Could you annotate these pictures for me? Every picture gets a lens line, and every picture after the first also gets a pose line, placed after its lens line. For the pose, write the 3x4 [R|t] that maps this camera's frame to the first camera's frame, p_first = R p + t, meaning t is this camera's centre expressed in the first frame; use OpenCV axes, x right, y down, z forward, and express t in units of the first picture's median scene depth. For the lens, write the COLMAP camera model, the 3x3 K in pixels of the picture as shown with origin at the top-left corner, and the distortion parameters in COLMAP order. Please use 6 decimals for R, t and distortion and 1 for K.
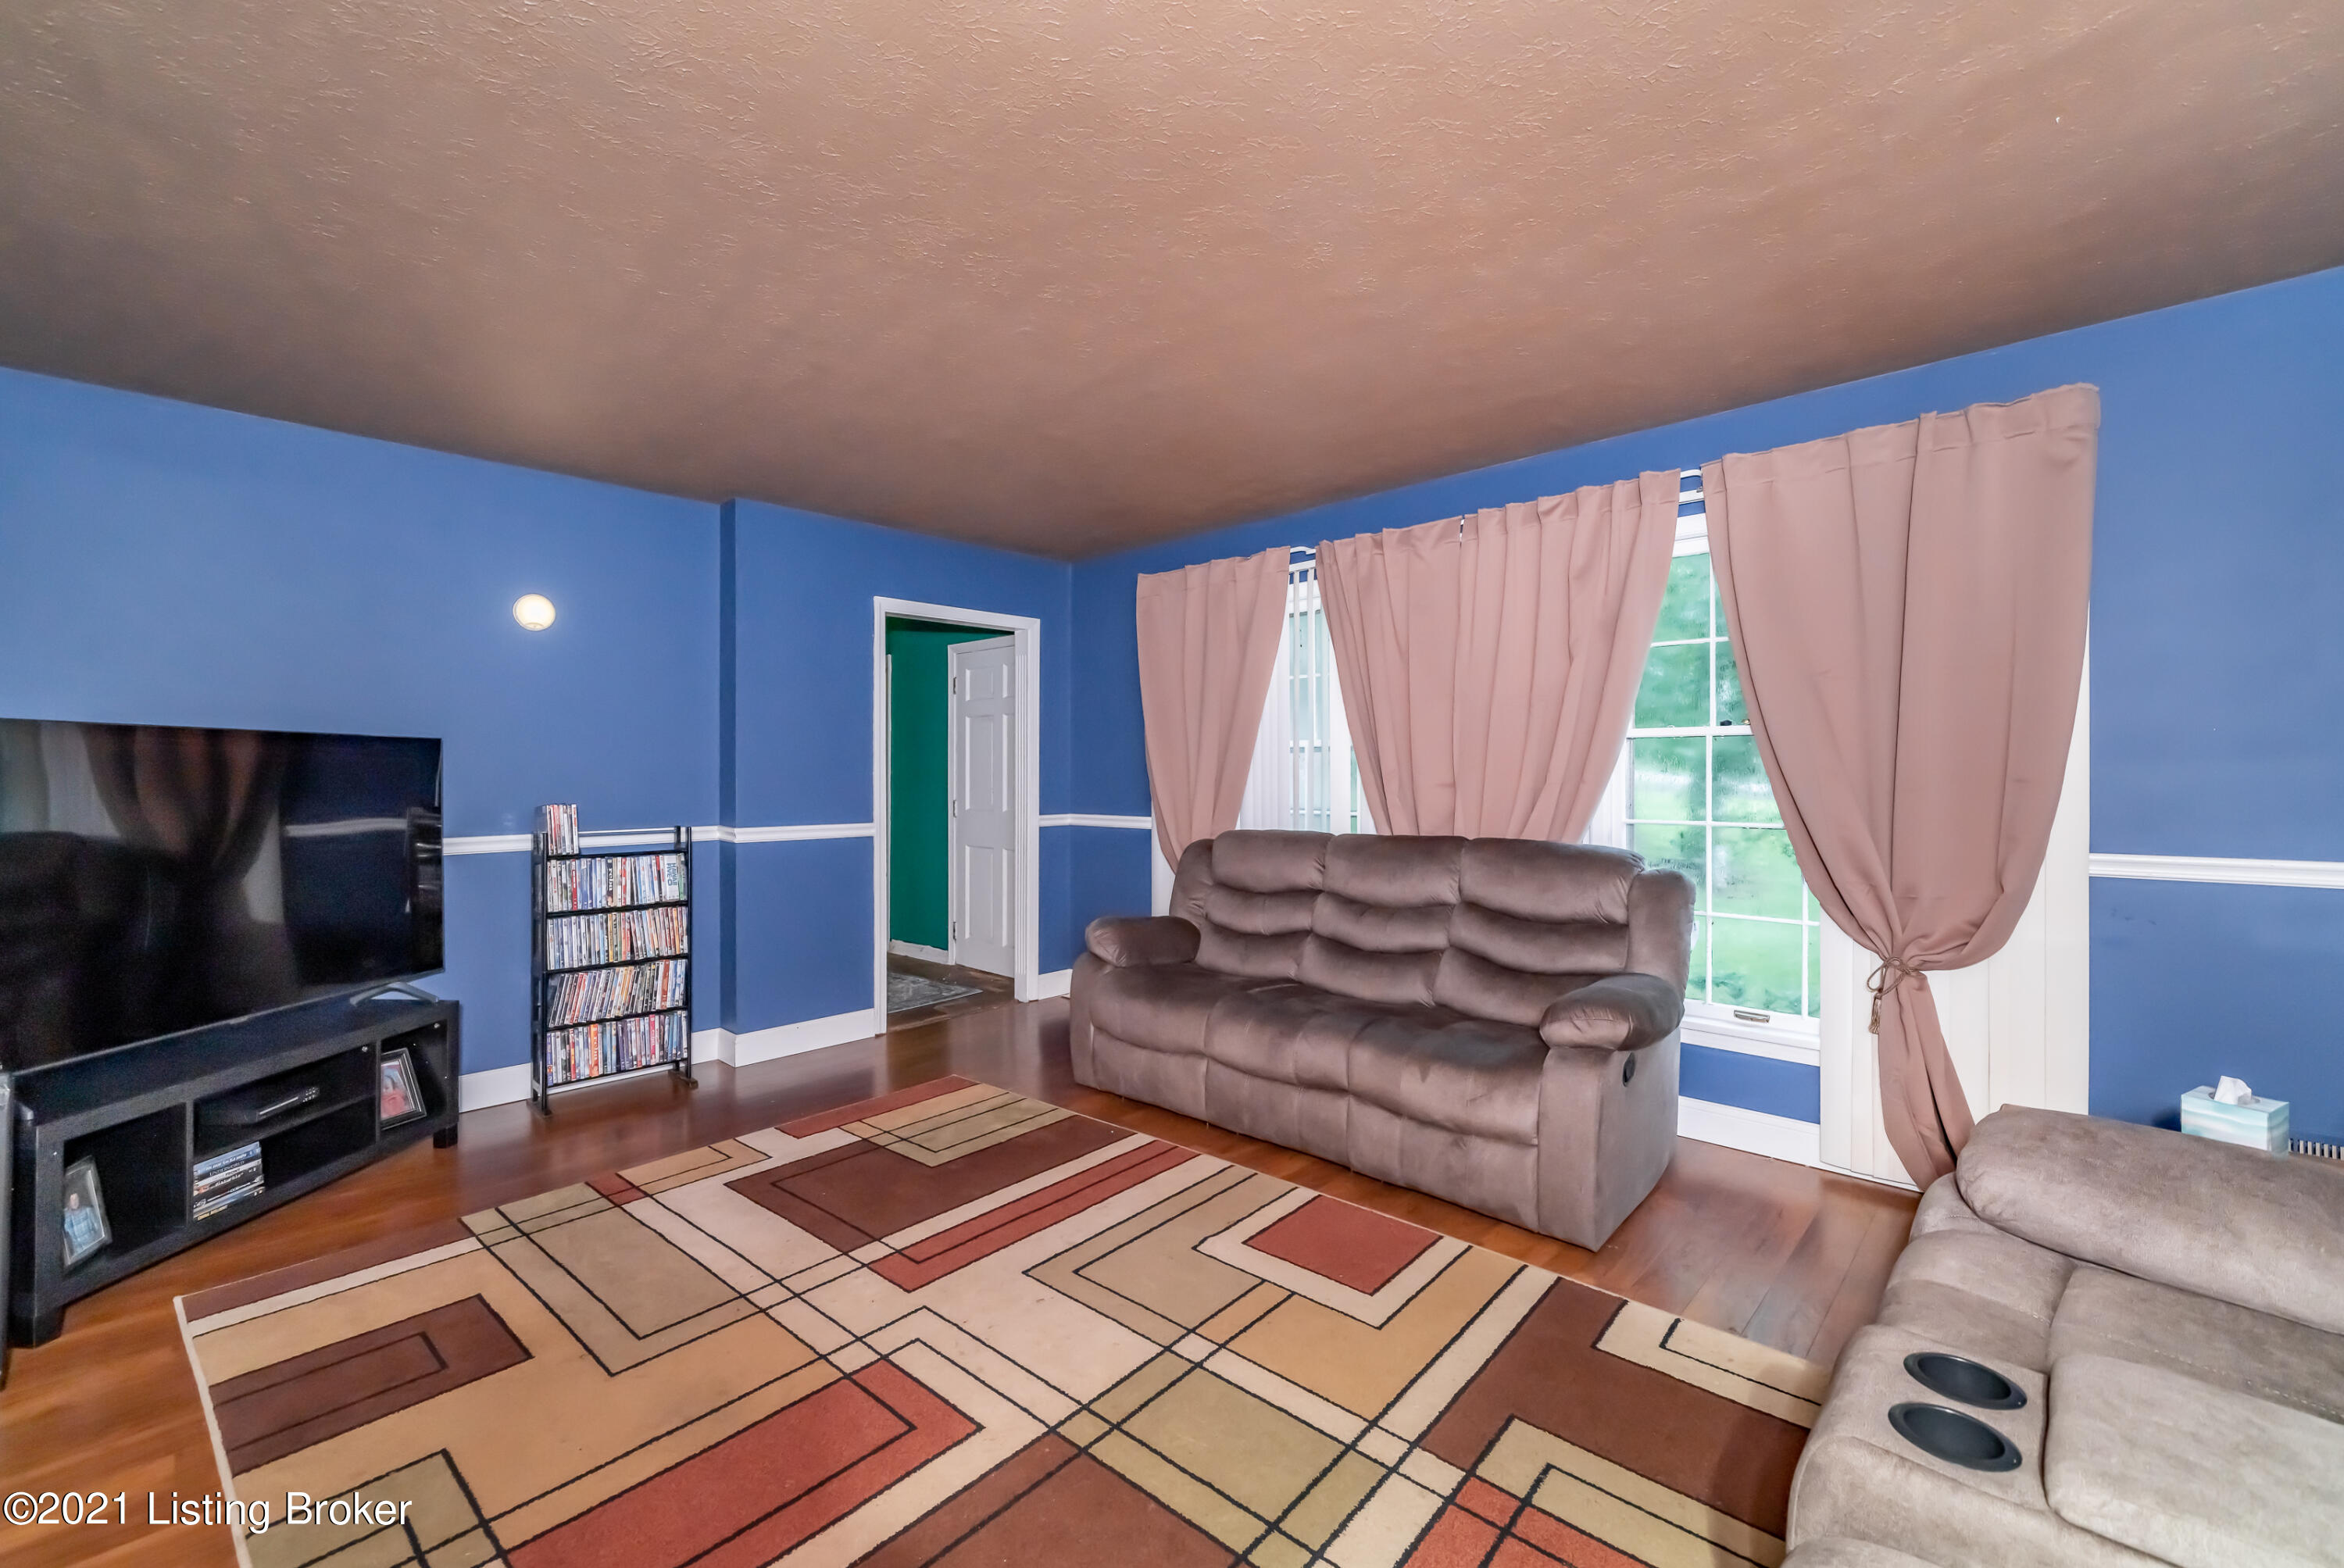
lens RADIAL K [[972.0, 0, 1162.2], [0, 972.0, 773.4], [0, 0, 1]] dist [-0.003070, -0.000287]
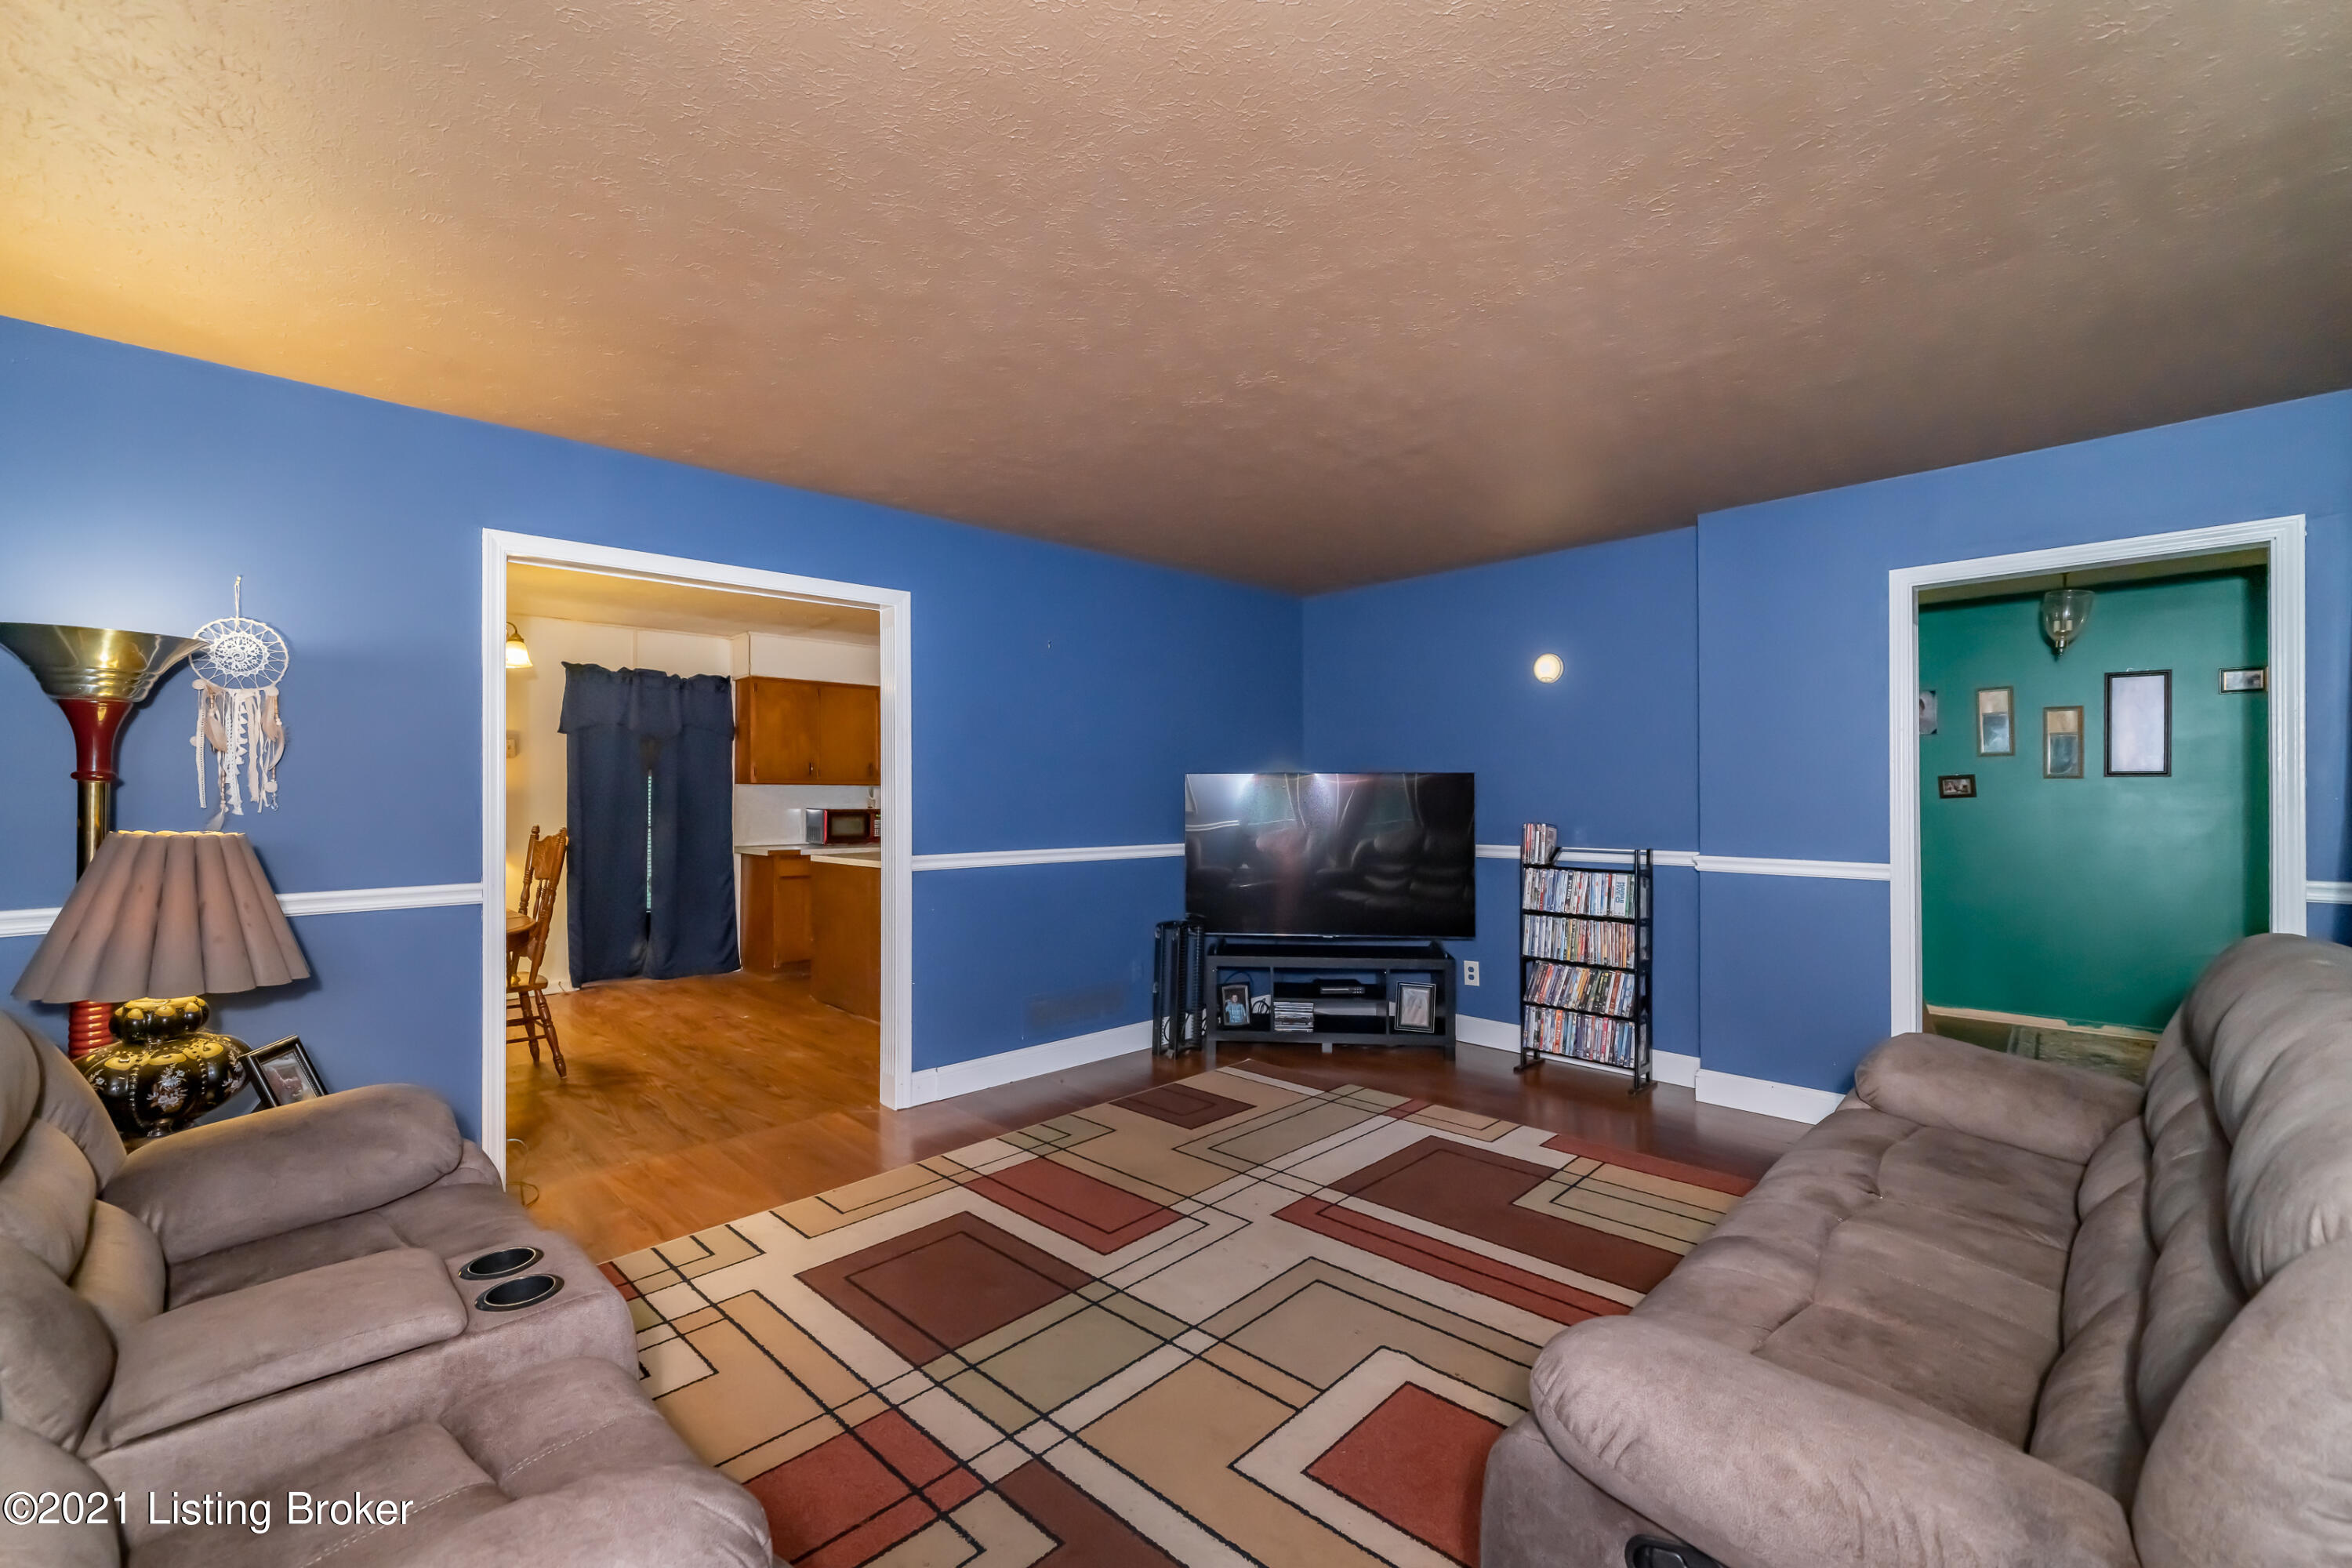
lens RADIAL K [[975.3, 0, 1172.1], [0, 975.3, 792.3], [0, 0, 1]] dist [-0.003070, -0.000287]
pose [[-0.042432, 0.000078, -0.999099, 0.639133], [0.000332, 1.000000, 0.000064, -0.008245], [0.999099, -0.000329, -0.042432, 0.588292]]
